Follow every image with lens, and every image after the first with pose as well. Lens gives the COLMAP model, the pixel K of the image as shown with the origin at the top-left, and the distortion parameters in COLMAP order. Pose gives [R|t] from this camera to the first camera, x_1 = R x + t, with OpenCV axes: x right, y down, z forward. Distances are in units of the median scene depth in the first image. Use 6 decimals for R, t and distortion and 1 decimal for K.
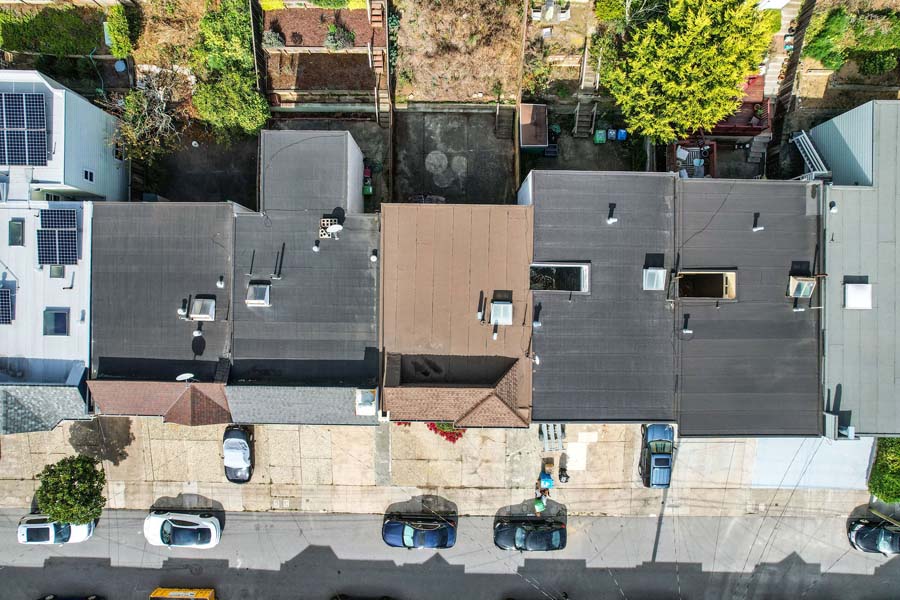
lens RADIAL K [[589.7, 0, 456.0], [0, 589.7, 291.9], [0, 0, 1]] dist [-0.060837, 0.048588]
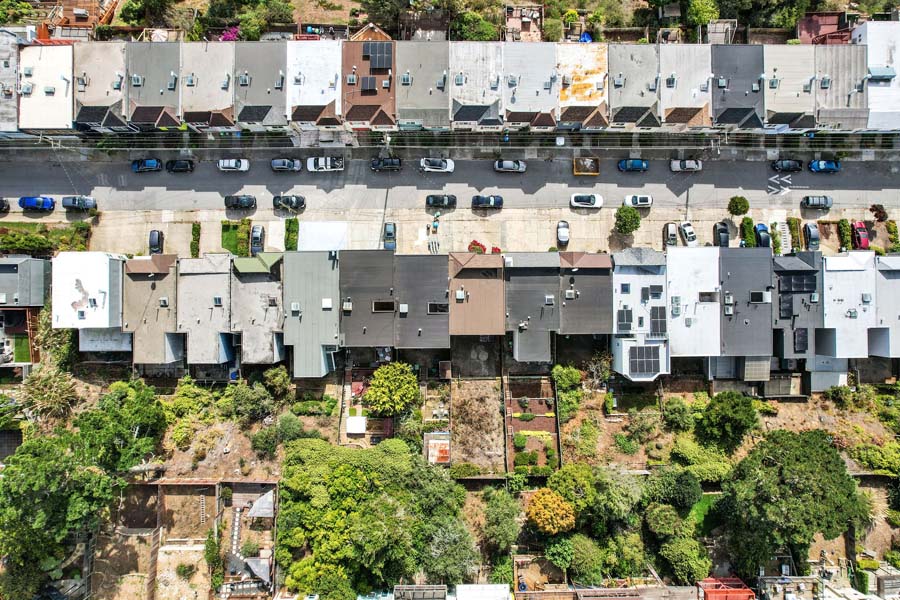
lens RADIAL K [[589.7, 0, 450.0], [0, 589.7, 294.1], [0, 0, 1]] dist [-0.060837, 0.048588]
pose [[-0.999620, 0.017252, -0.021514, 0.166996], [-0.017694, -0.999632, 0.020547, -0.014625], [-0.021152, 0.020920, 0.999557, -1.567858]]
